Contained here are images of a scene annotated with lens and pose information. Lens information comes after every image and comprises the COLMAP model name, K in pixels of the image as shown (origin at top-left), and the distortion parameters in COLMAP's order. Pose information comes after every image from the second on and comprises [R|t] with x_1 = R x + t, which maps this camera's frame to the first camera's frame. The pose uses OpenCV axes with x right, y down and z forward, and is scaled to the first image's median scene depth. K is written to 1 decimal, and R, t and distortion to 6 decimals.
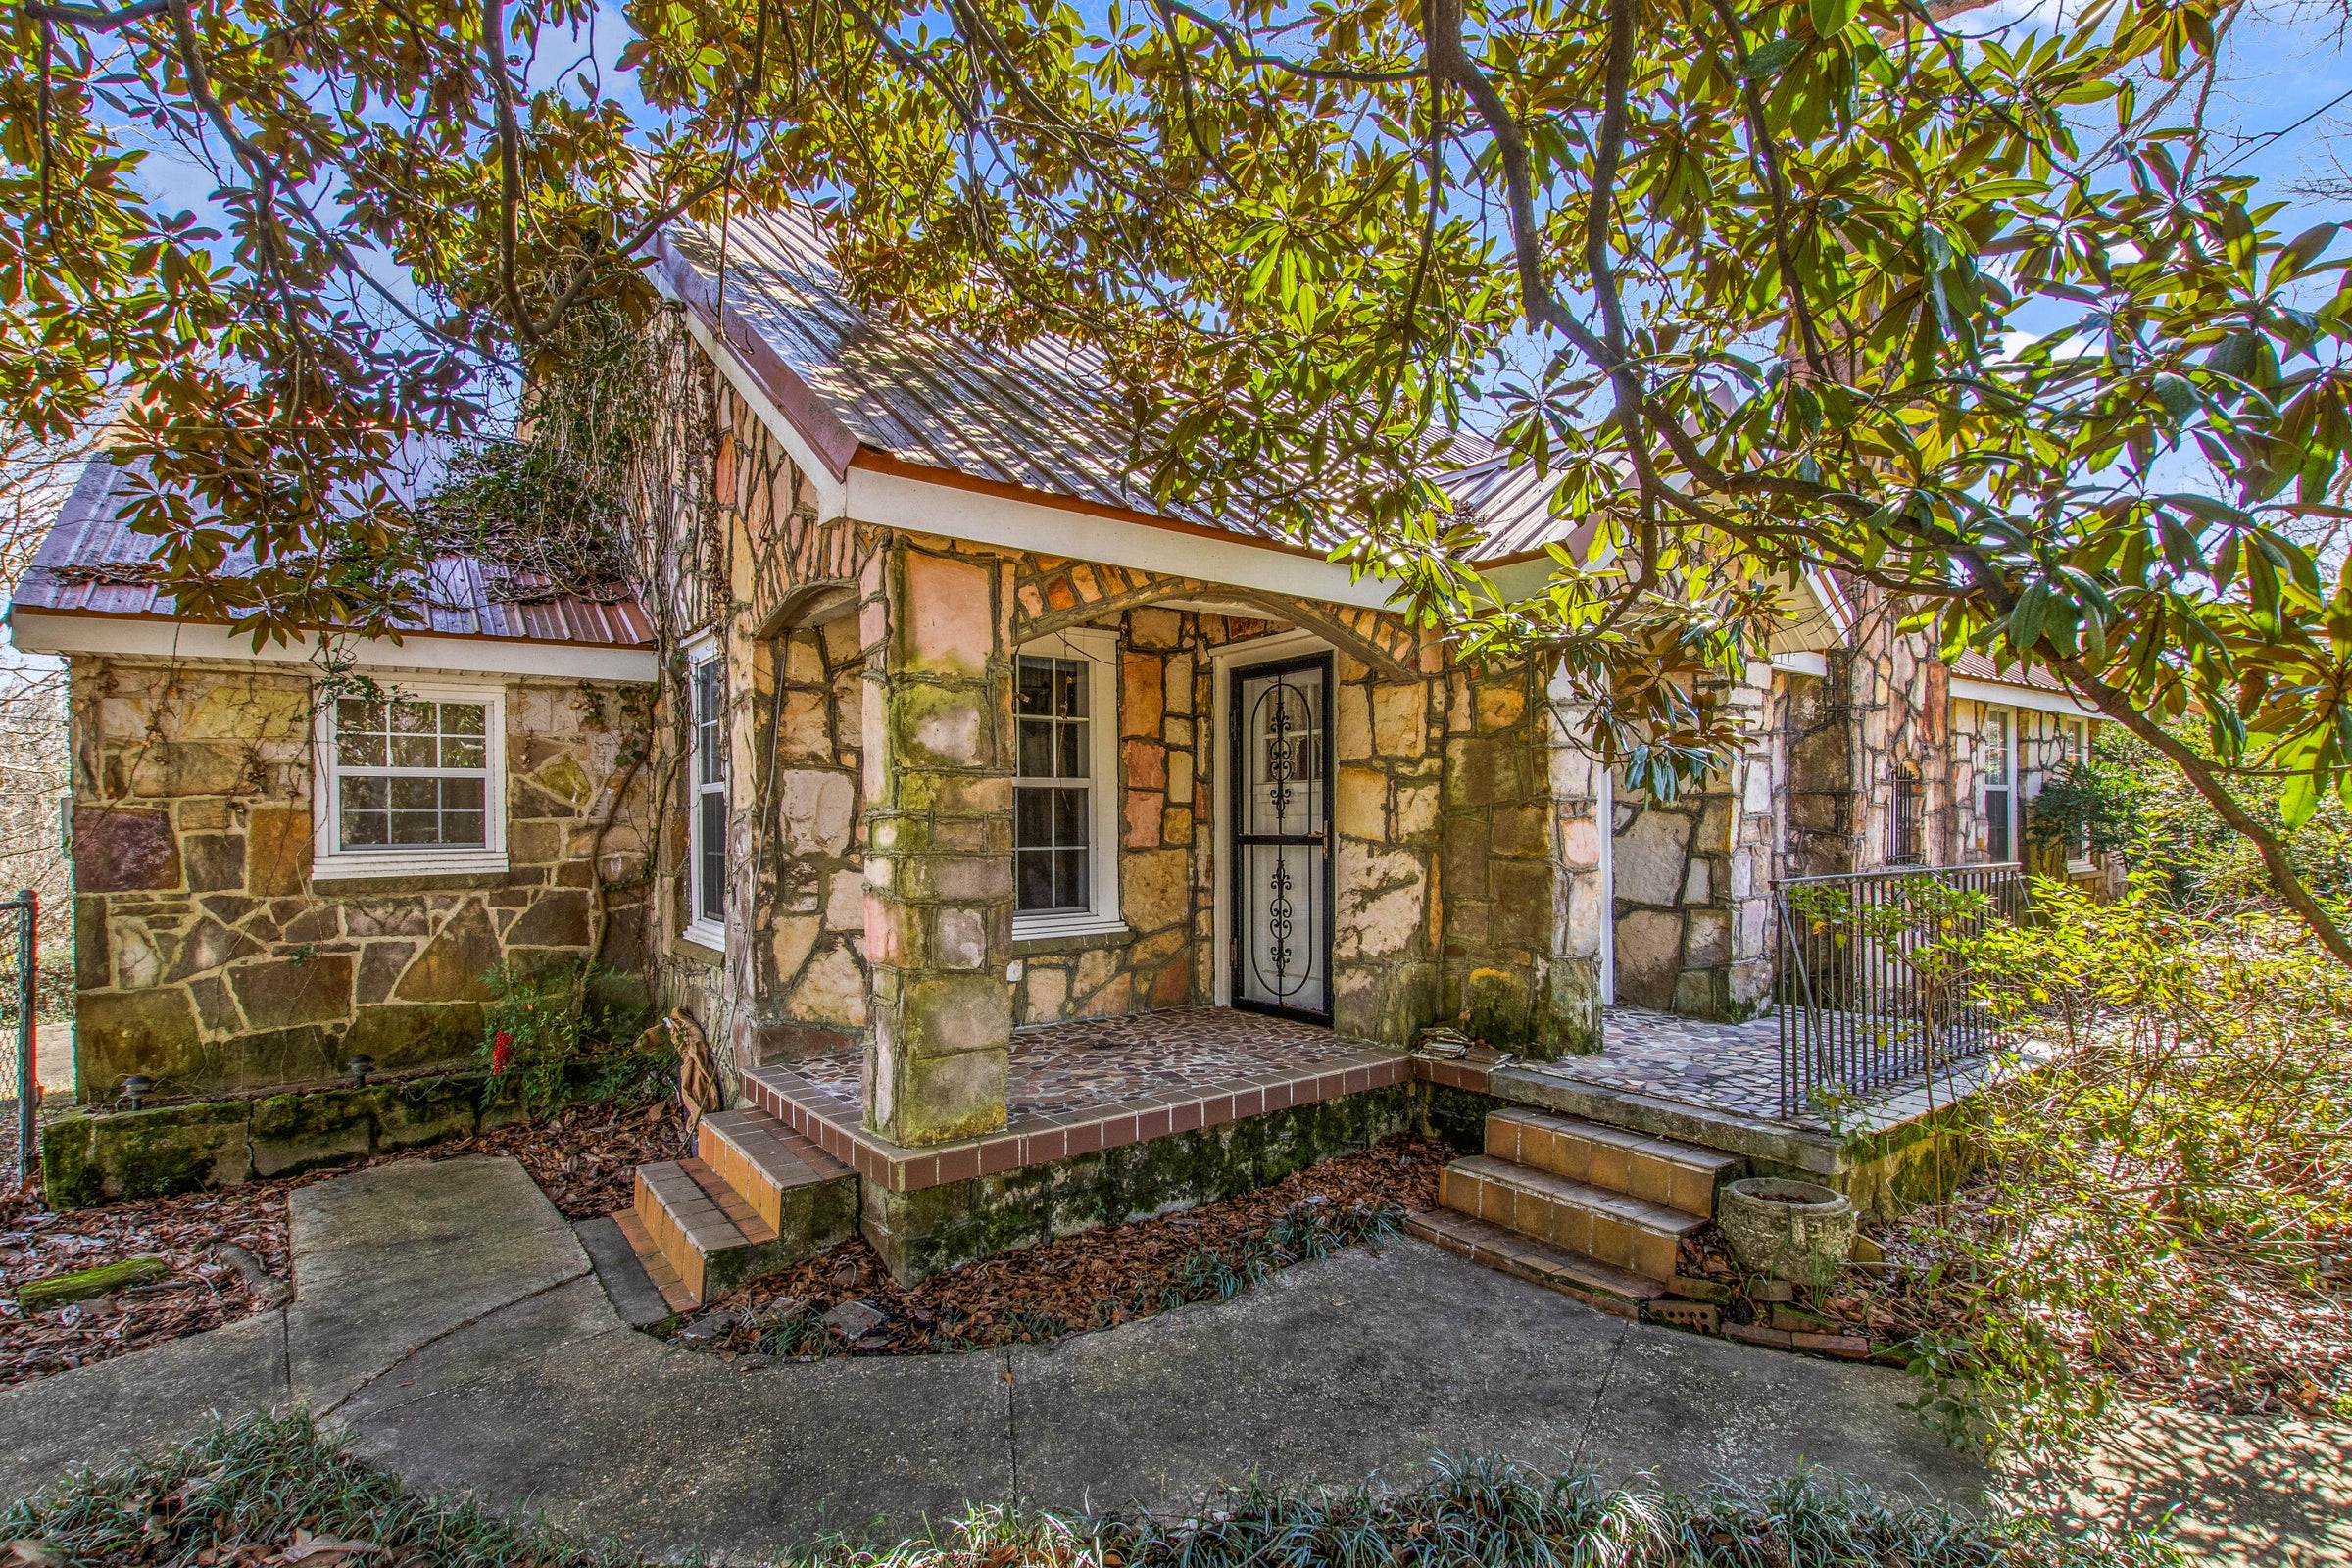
lens RADIAL K [[1082.5, 0, 1176.0], [0, 1082.5, 874.3], [0, 0, 1]] dist [0.001344, -0.000780]
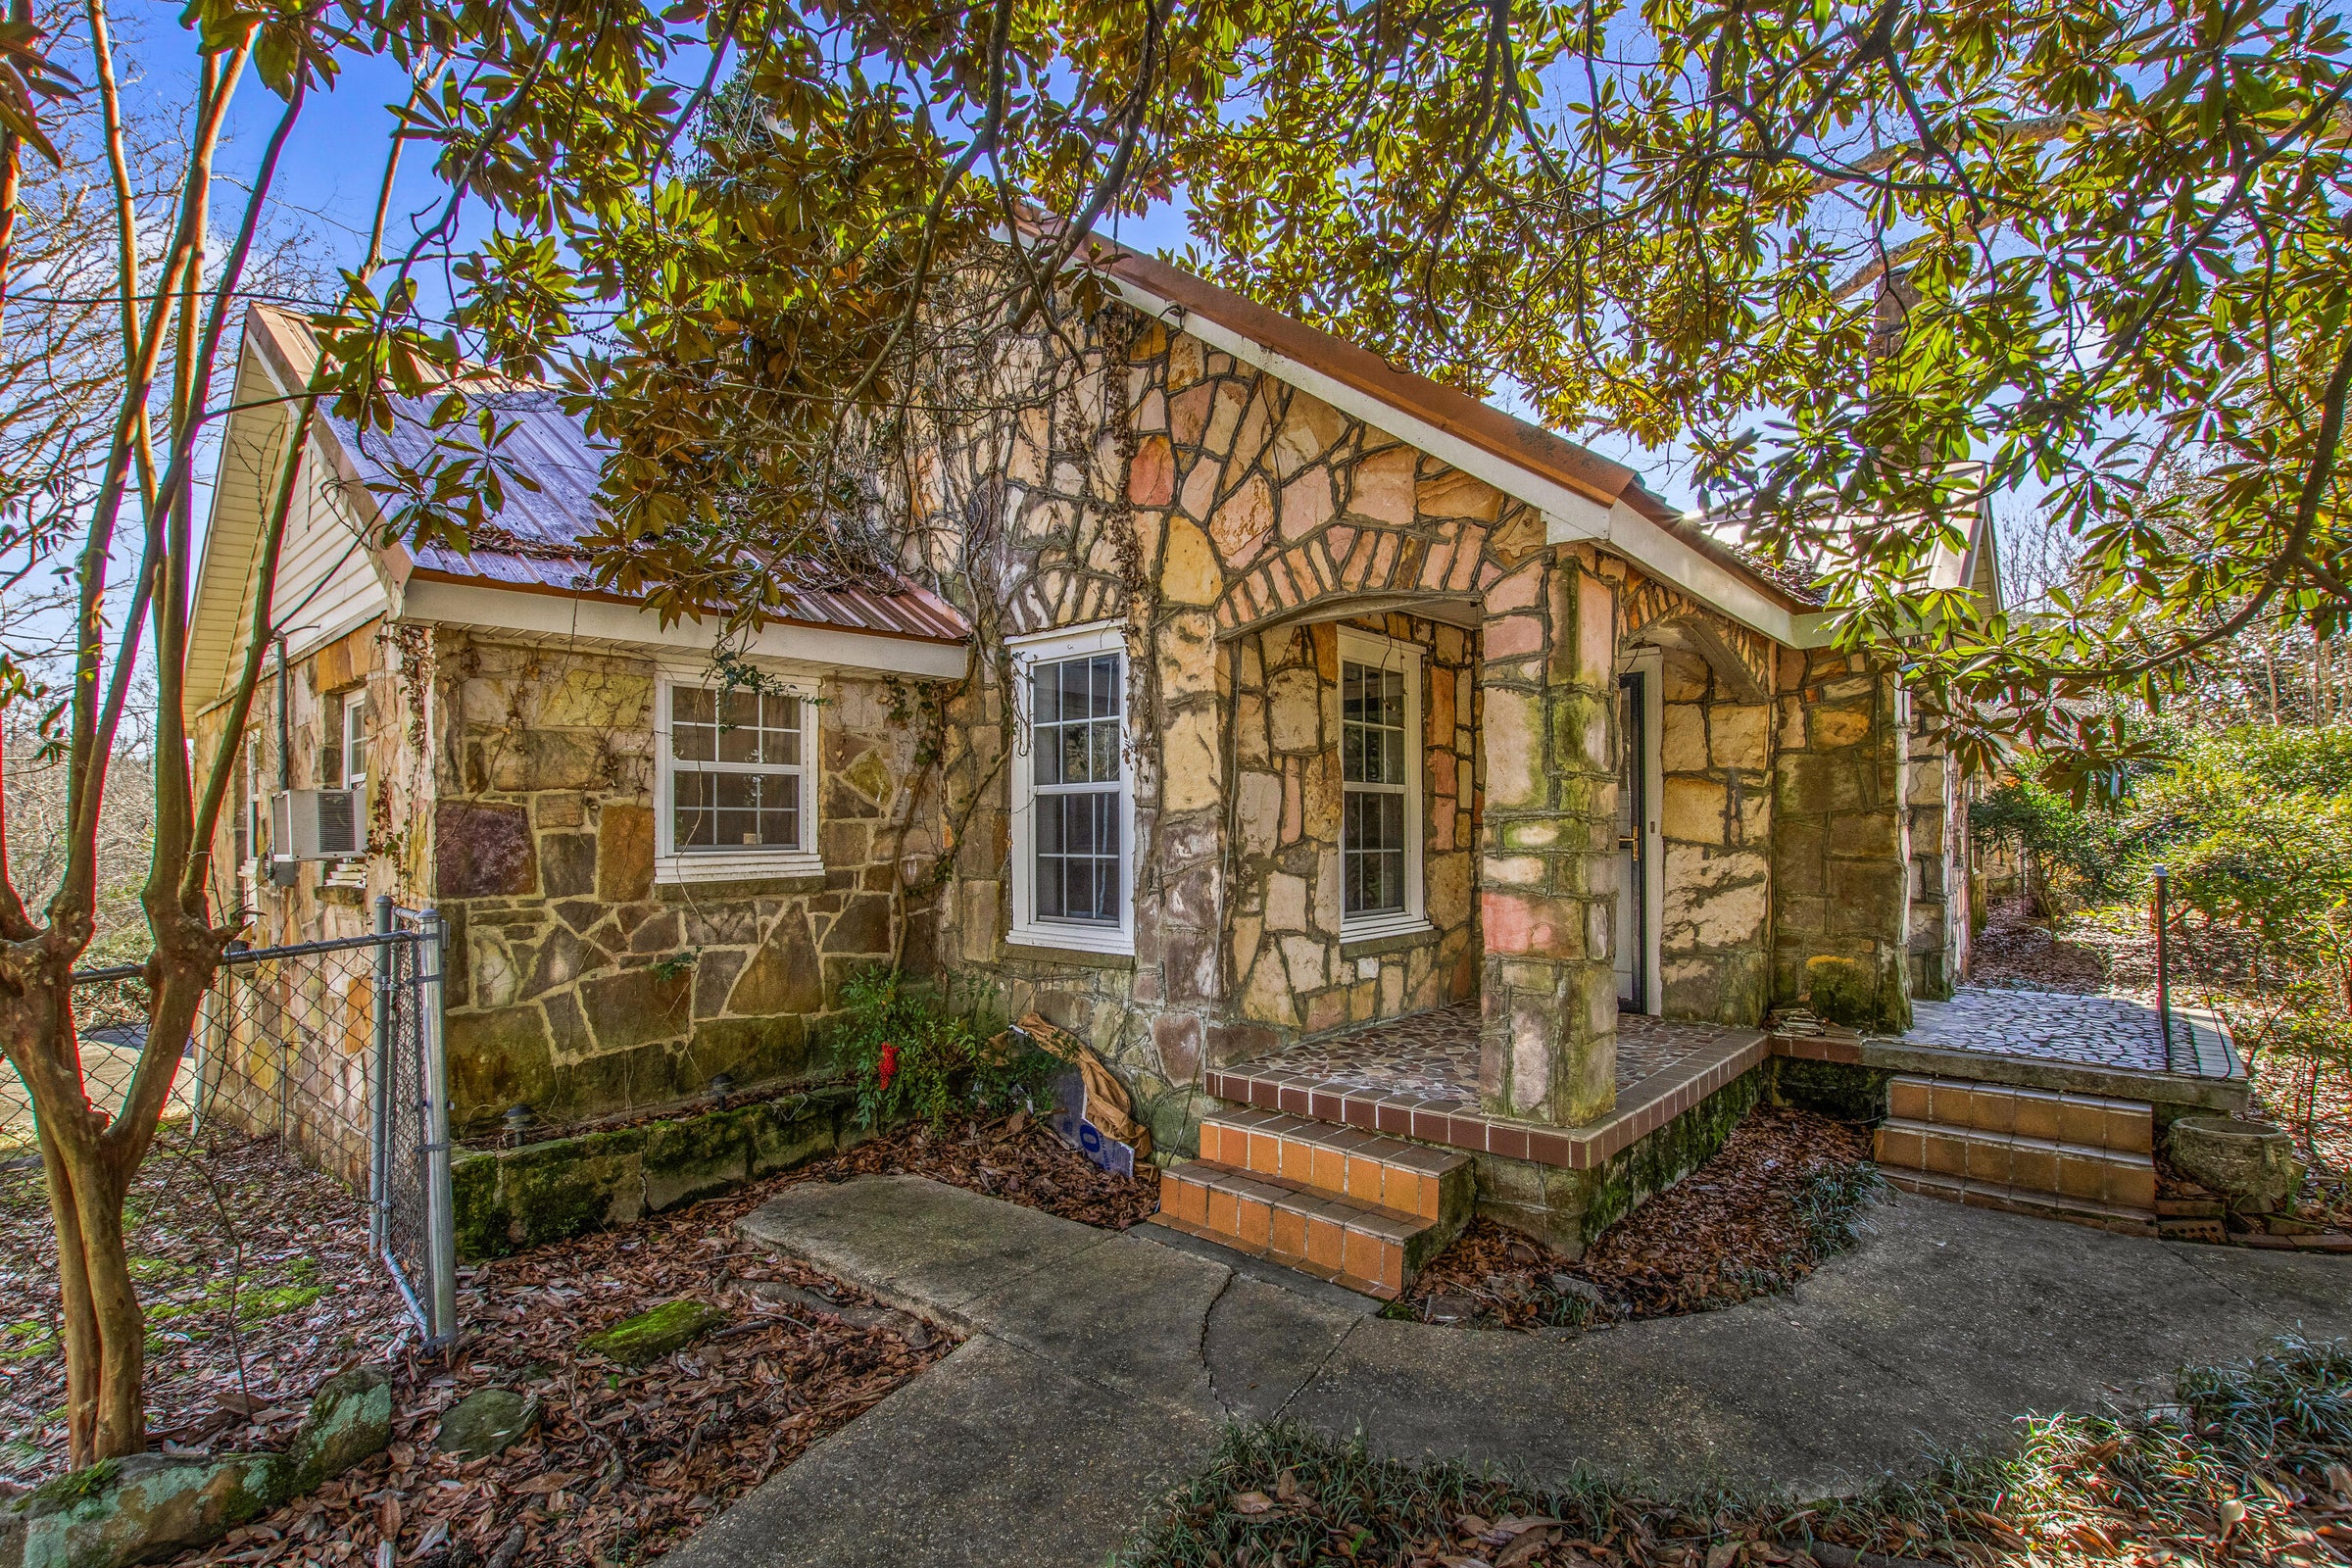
lens RADIAL K [[1074.3, 0, 1176.5], [0, 1074.3, 863.4], [0, 0, 1]] dist [0.000918, -0.000867]
pose [[0.978835, -0.000906, 0.204648, -0.574630], [0.004454, 0.999848, -0.016879, 0.005336], [-0.204601, 0.017433, 0.978690, 0.026813]]
